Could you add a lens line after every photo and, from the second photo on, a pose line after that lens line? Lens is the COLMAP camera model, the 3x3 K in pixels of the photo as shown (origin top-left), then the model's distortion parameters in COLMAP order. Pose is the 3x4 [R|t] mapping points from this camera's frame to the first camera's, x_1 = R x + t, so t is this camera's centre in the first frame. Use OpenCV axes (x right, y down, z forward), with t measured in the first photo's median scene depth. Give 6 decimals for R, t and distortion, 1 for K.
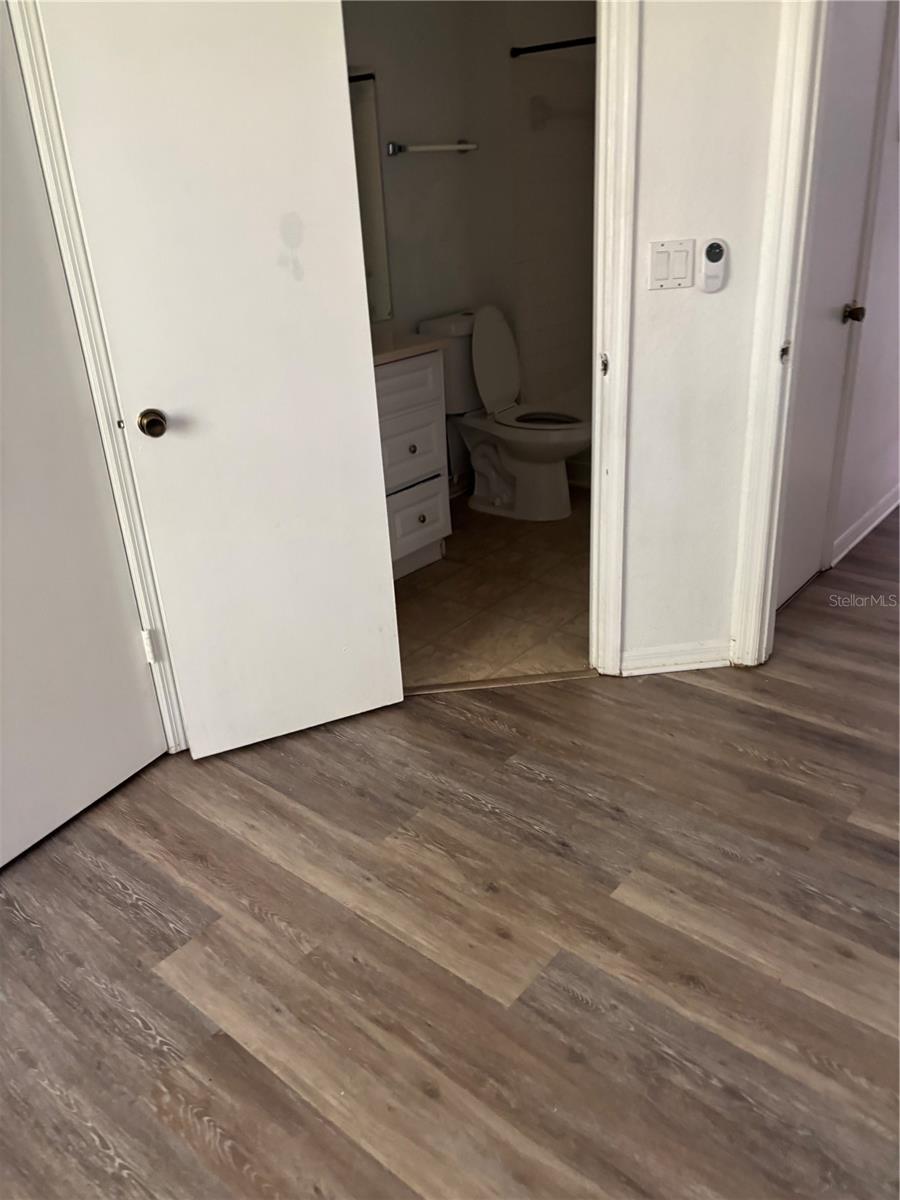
lens RADIAL K [[913.9, 0, 455.0], [0, 913.9, 597.0], [0, 0, 1]] dist [0.042590, -0.043924]
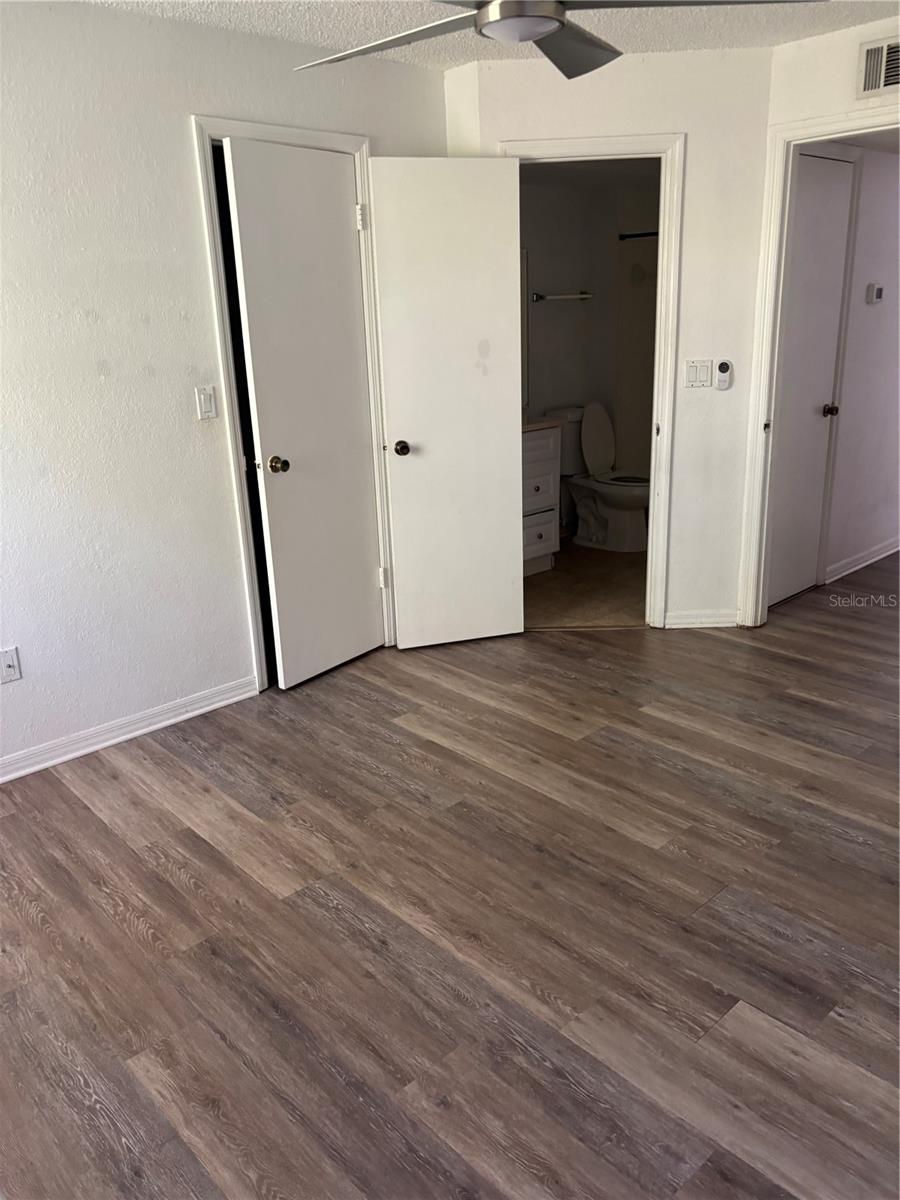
lens RADIAL K [[913.9, 0, 448.8], [0, 913.9, 600.9], [0, 0, 1]] dist [0.042590, -0.043924]
pose [[0.990581, 0.059195, -0.123471, 0.008725], [-0.072620, 0.991579, -0.107225, 0.273052], [0.116084, 0.115181, 0.986538, -0.686966]]
